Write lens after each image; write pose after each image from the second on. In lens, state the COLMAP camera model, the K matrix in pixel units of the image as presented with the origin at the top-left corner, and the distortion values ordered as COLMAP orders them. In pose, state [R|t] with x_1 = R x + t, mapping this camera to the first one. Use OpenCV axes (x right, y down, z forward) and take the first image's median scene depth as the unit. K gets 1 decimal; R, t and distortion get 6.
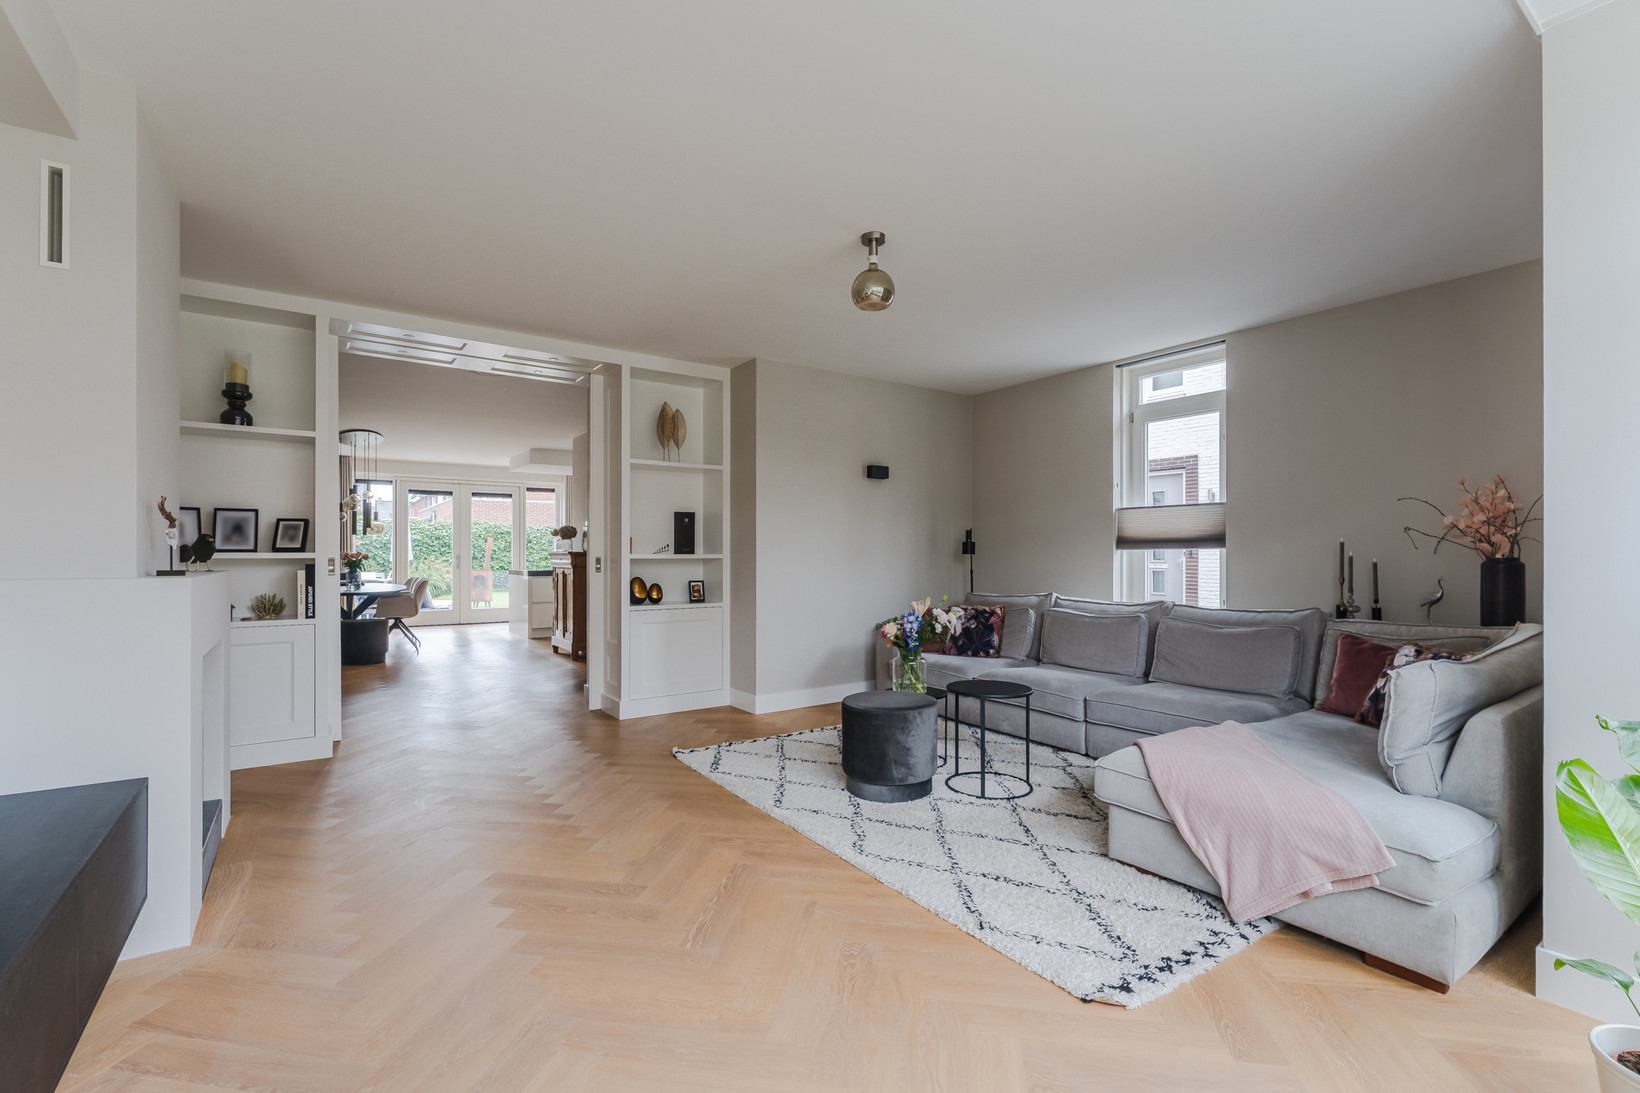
lens RADIAL K [[721.2, 0, 814.7], [0, 721.2, 555.0], [0, 0, 1]] dist [-0.002883, -0.000271]
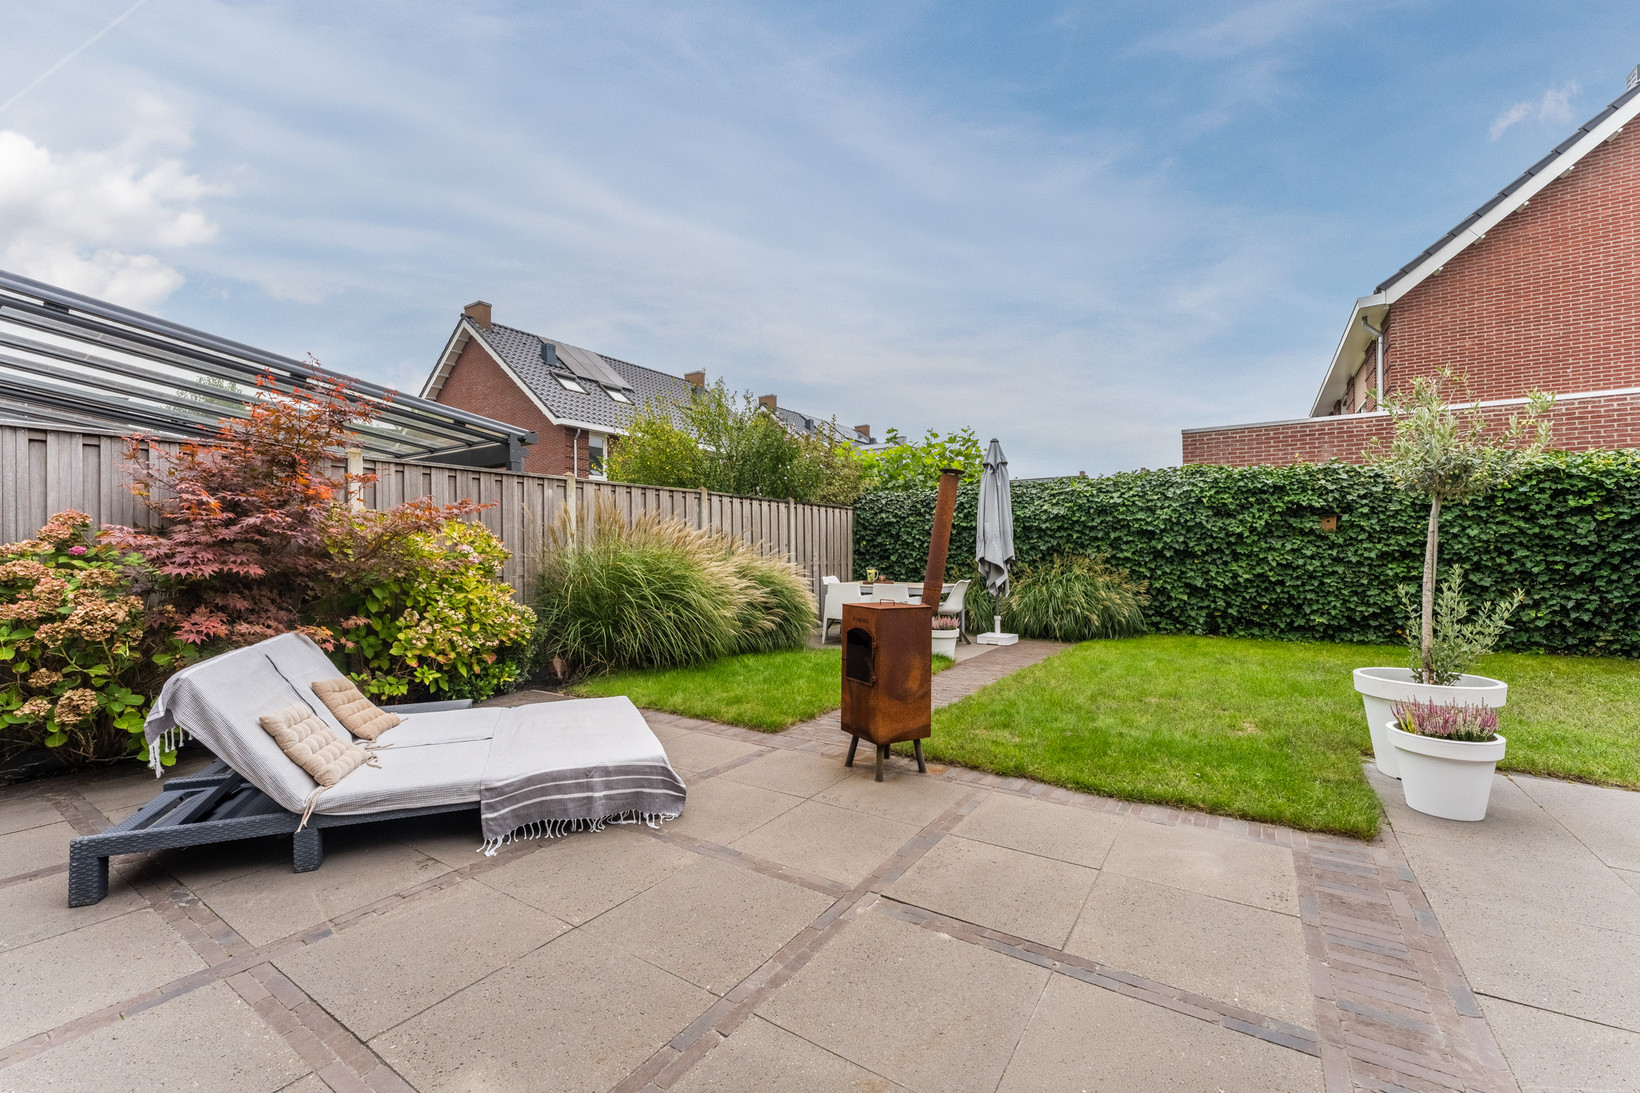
lens RADIAL K [[668.3, 0, 807.6], [0, 668.3, 547.5], [0, 0, 1]] dist [-0.000350, -0.000118]
pose [[0.368963, -0.006910, -0.929418, -0.839748], [0.004984, 0.999973, -0.005456, 0.006580], [0.929431, -0.002619, 0.368988, 2.880970]]
